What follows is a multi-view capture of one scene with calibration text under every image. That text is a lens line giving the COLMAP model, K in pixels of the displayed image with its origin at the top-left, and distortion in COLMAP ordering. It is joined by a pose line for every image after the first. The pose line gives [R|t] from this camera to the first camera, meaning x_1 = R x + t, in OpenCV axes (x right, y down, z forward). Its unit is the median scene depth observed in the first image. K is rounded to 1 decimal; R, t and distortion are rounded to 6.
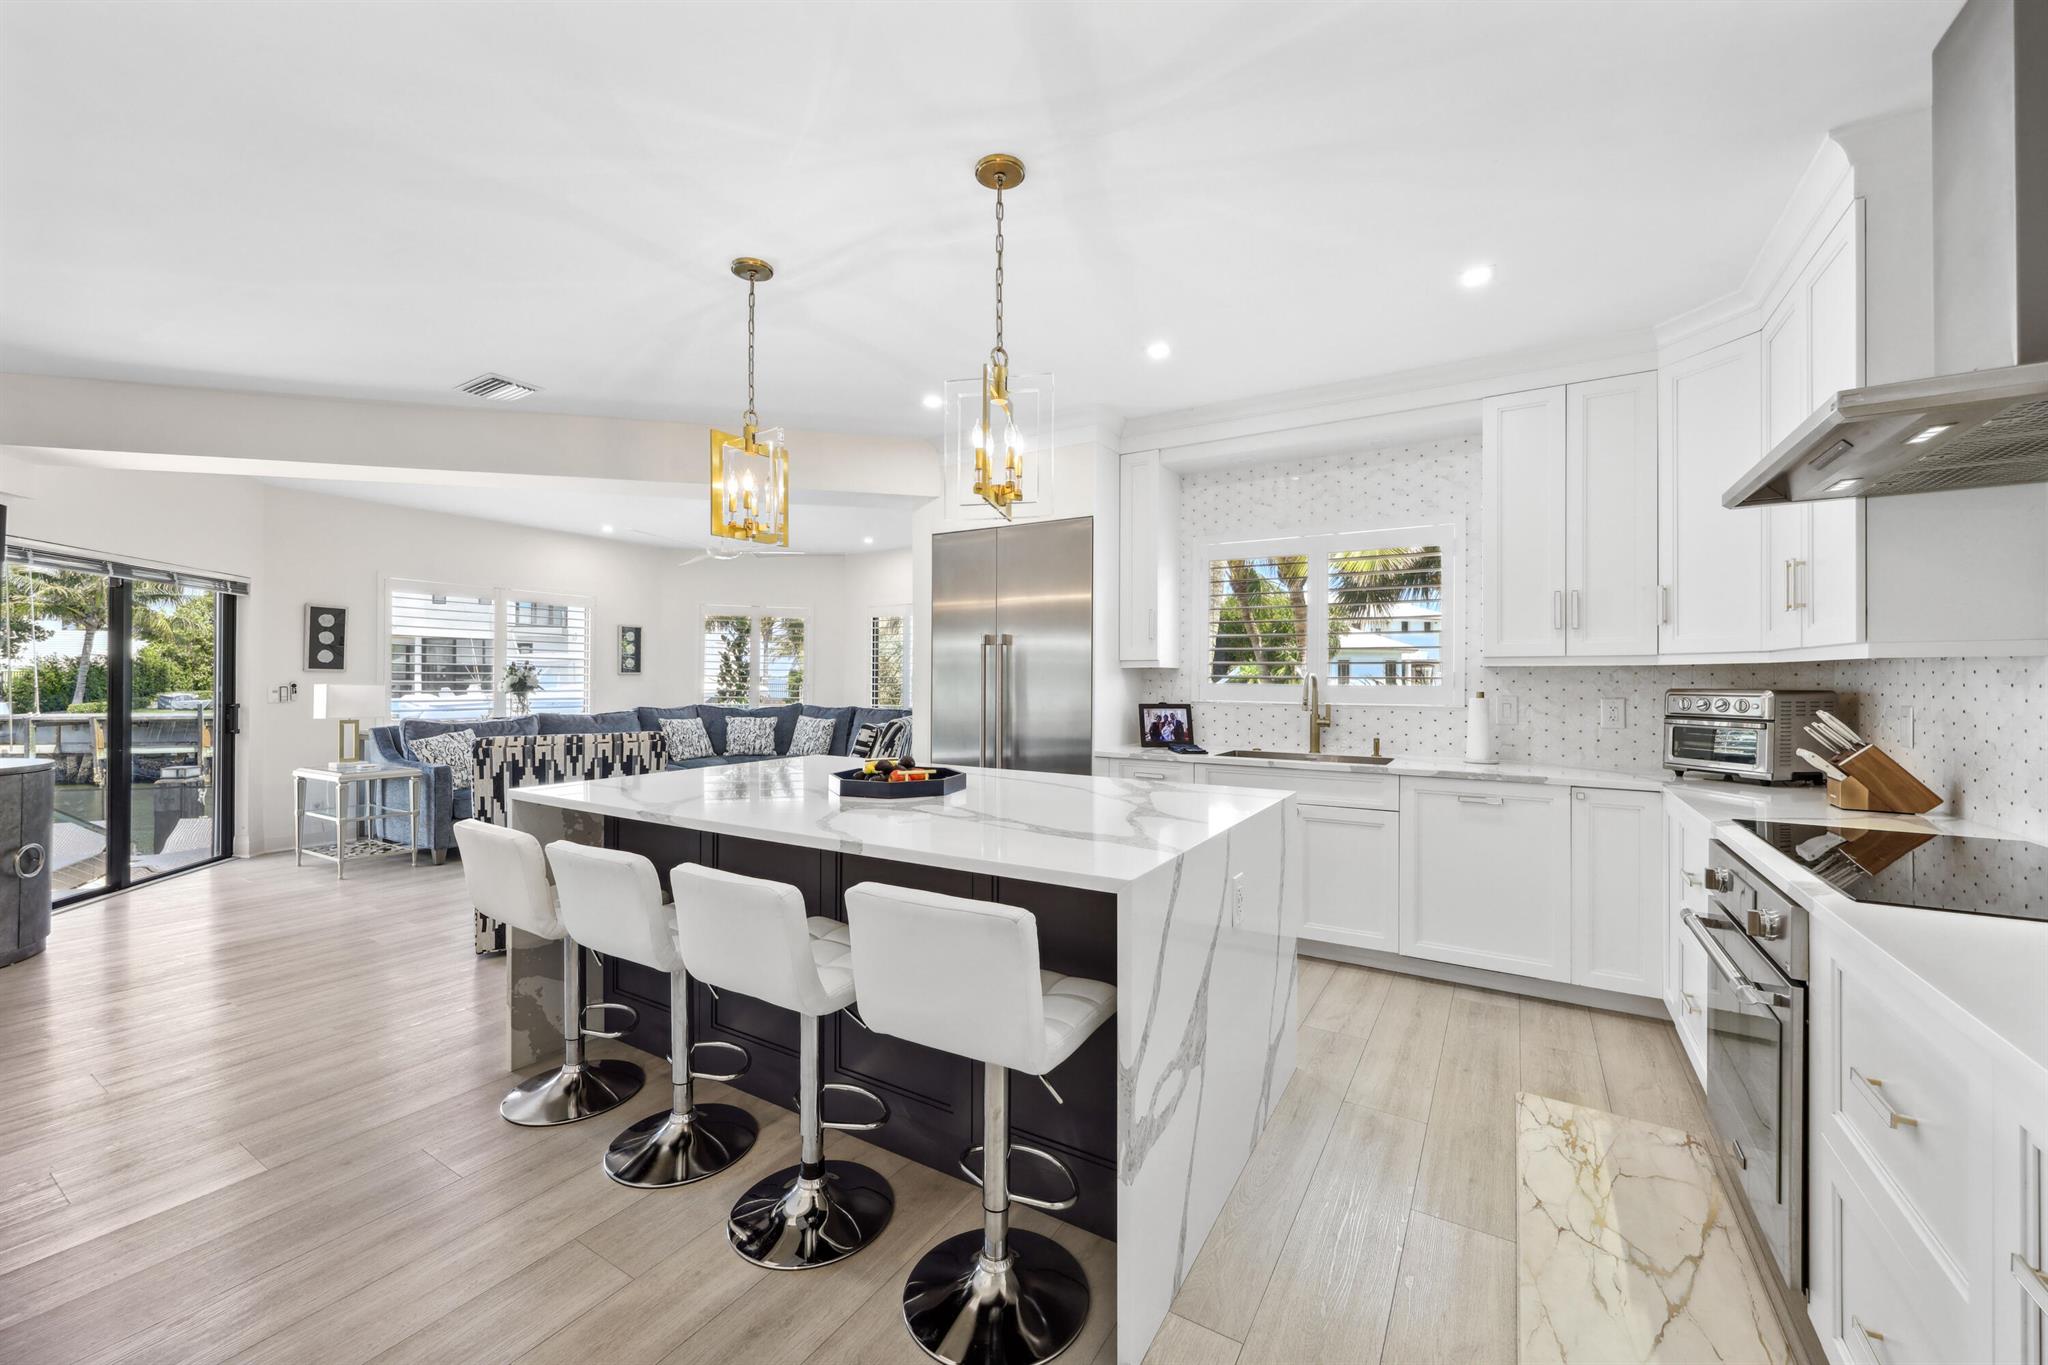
lens RADIAL K [[789.6, 0, 1030.5], [0, 789.6, 675.8], [0, 0, 1]] dist [0.002556, 0.000265]
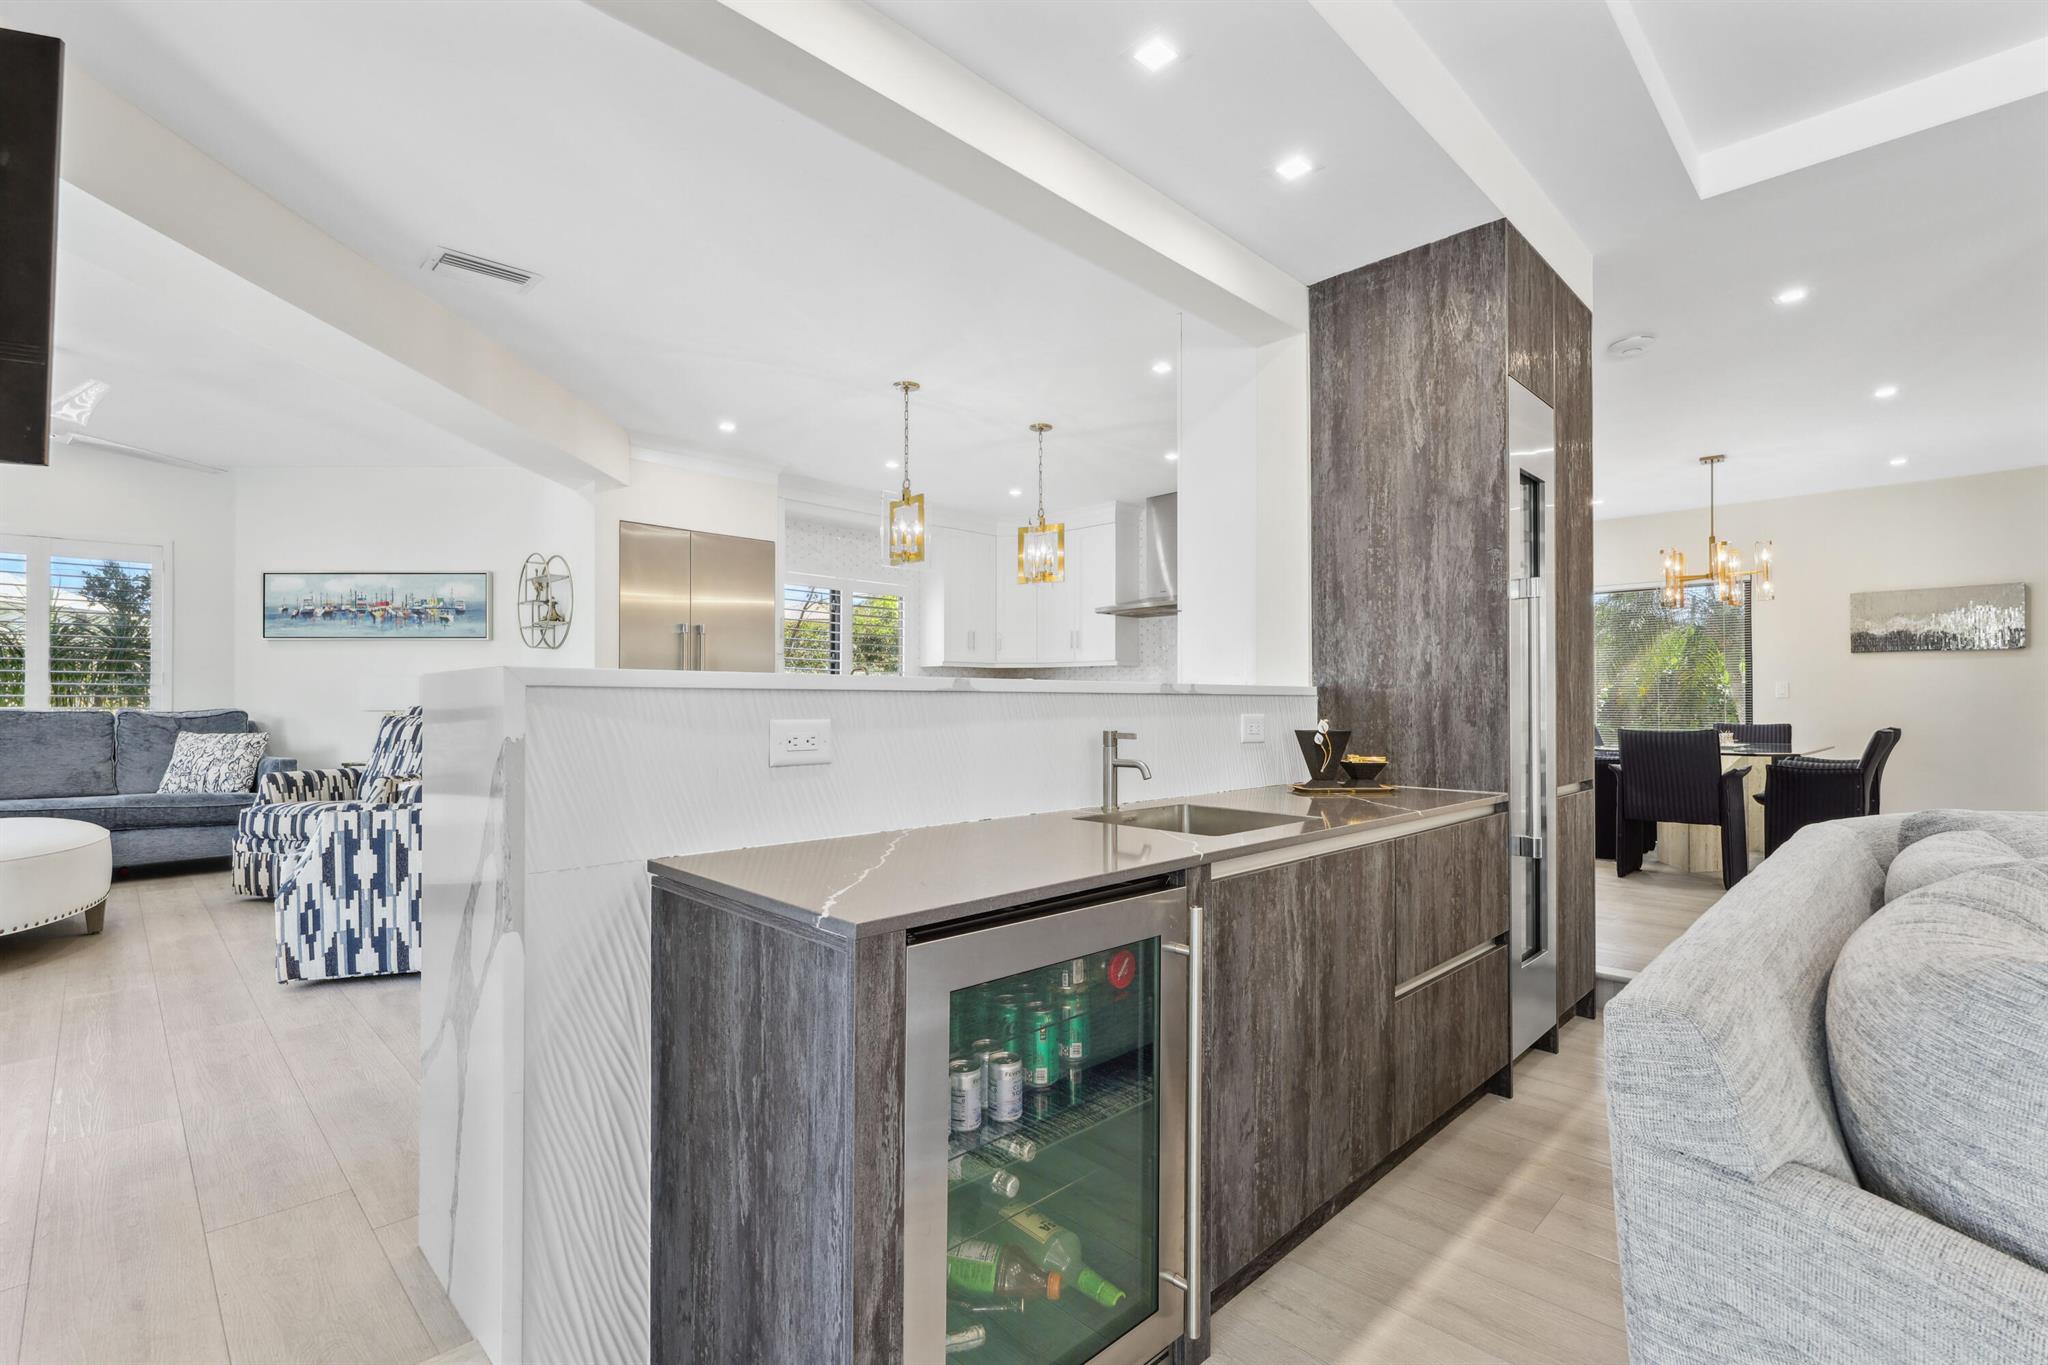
lens RADIAL K [[938.5, 0, 1015.3], [0, 938.5, 694.8], [0, 0, 1]] dist [0.001560, -0.000352]
pose [[0.241857, 0.006733, 0.970289, -1.028950], [-0.004255, 0.999974, -0.005879, 0.045191], [-0.970303, -0.002707, 0.241879, 0.179170]]
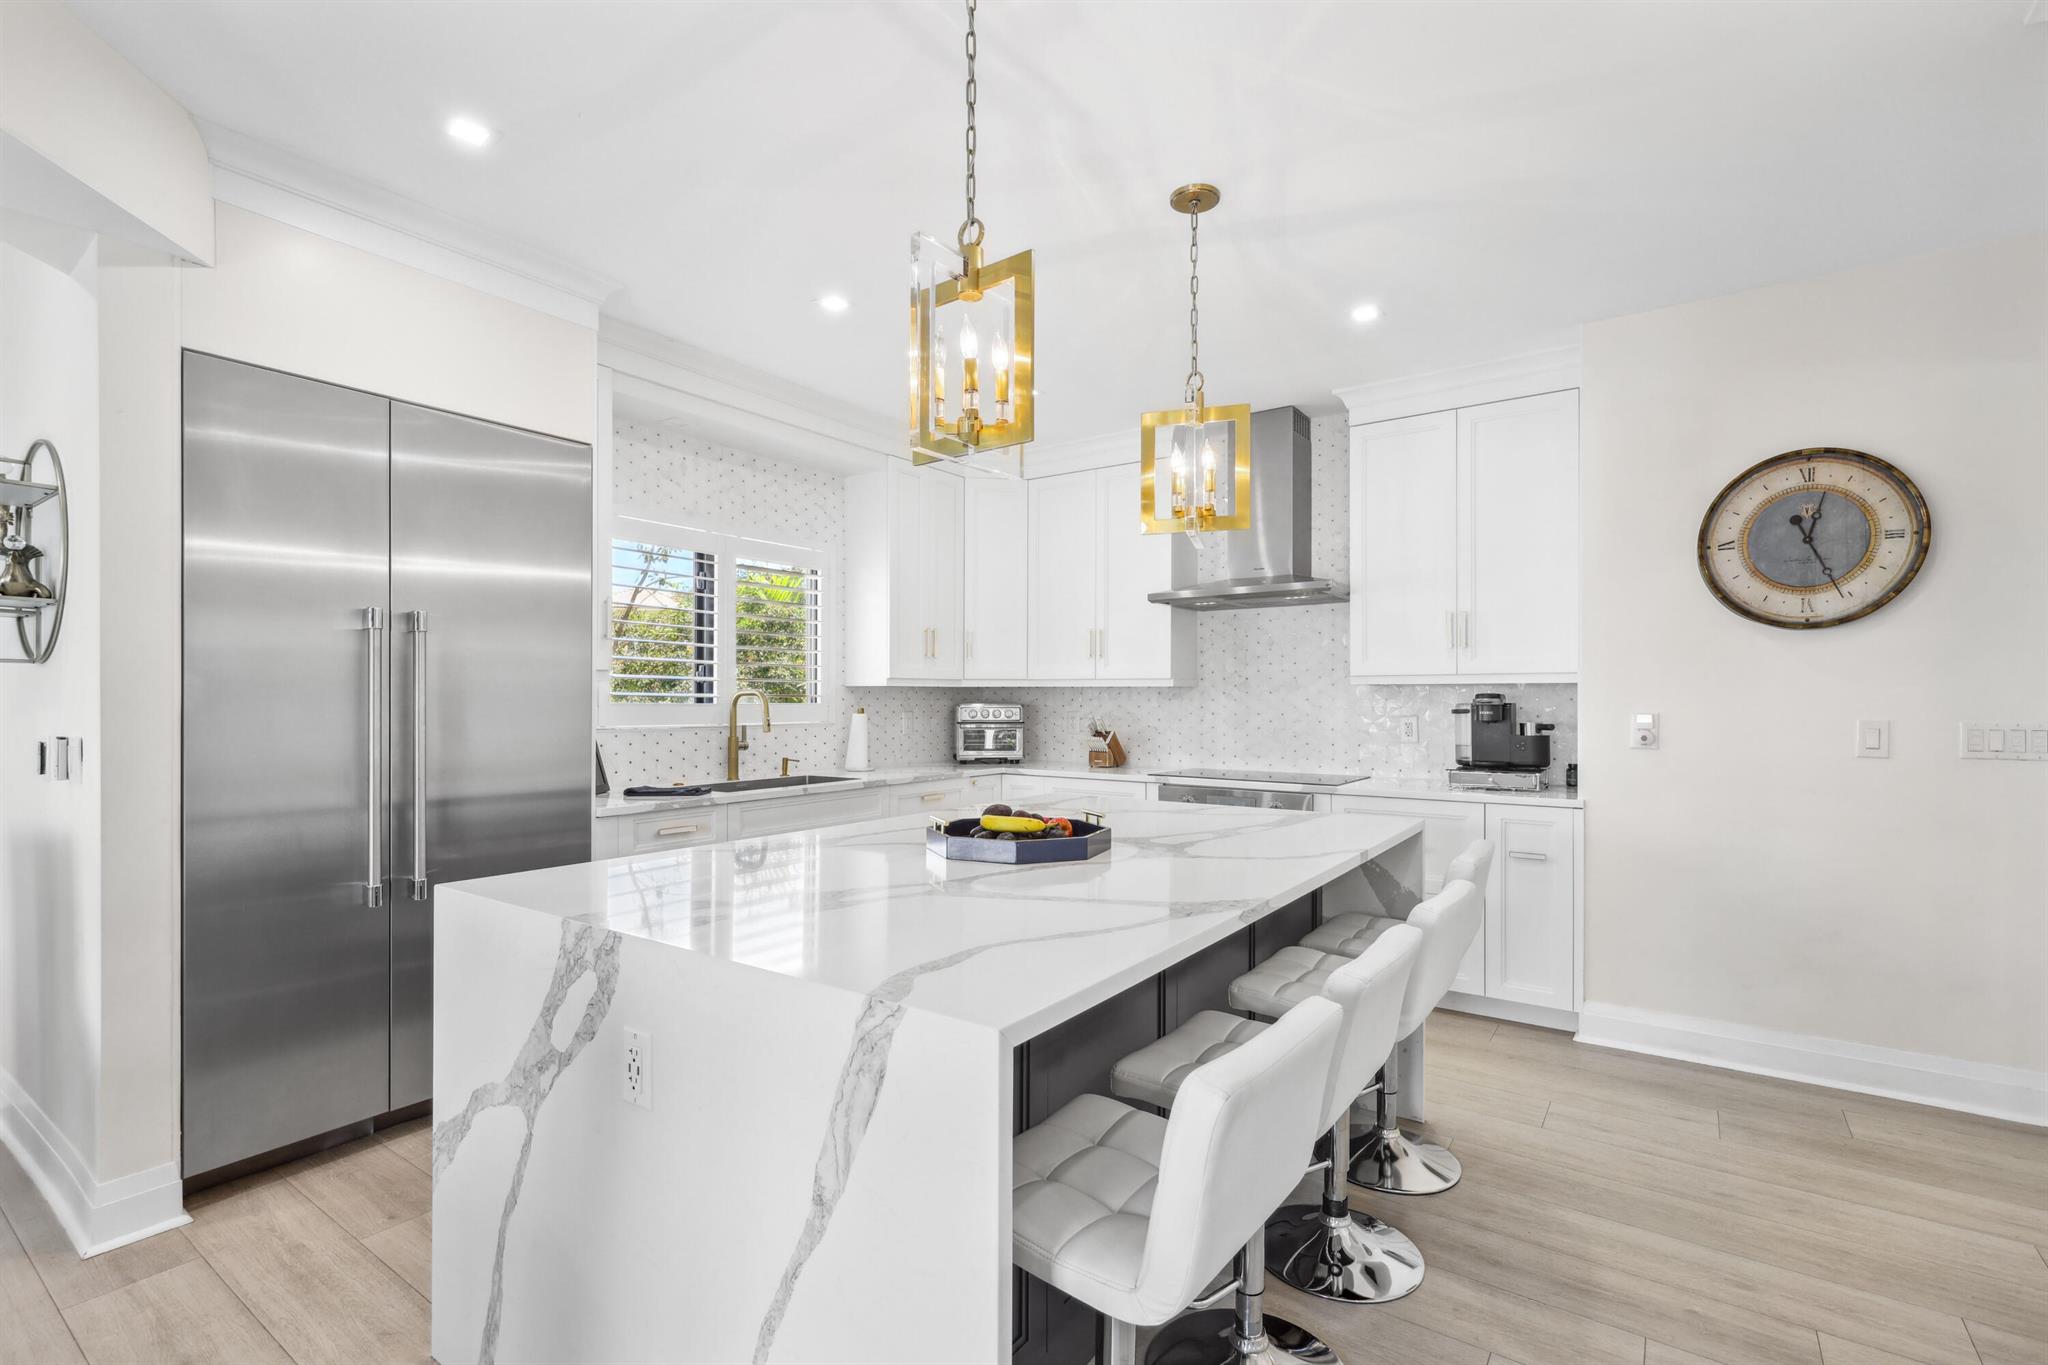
lens RADIAL K [[938.5, 0, 1015.3], [0, 938.5, 694.8], [0, 0, 1]] dist [0.001560, -0.000352]
pose [[0.069752, 0.000572, 0.997564, -0.507418], [-0.003754, 0.999993, -0.000311, 0.000416], [-0.997557, -0.003723, 0.069754, 0.461869]]
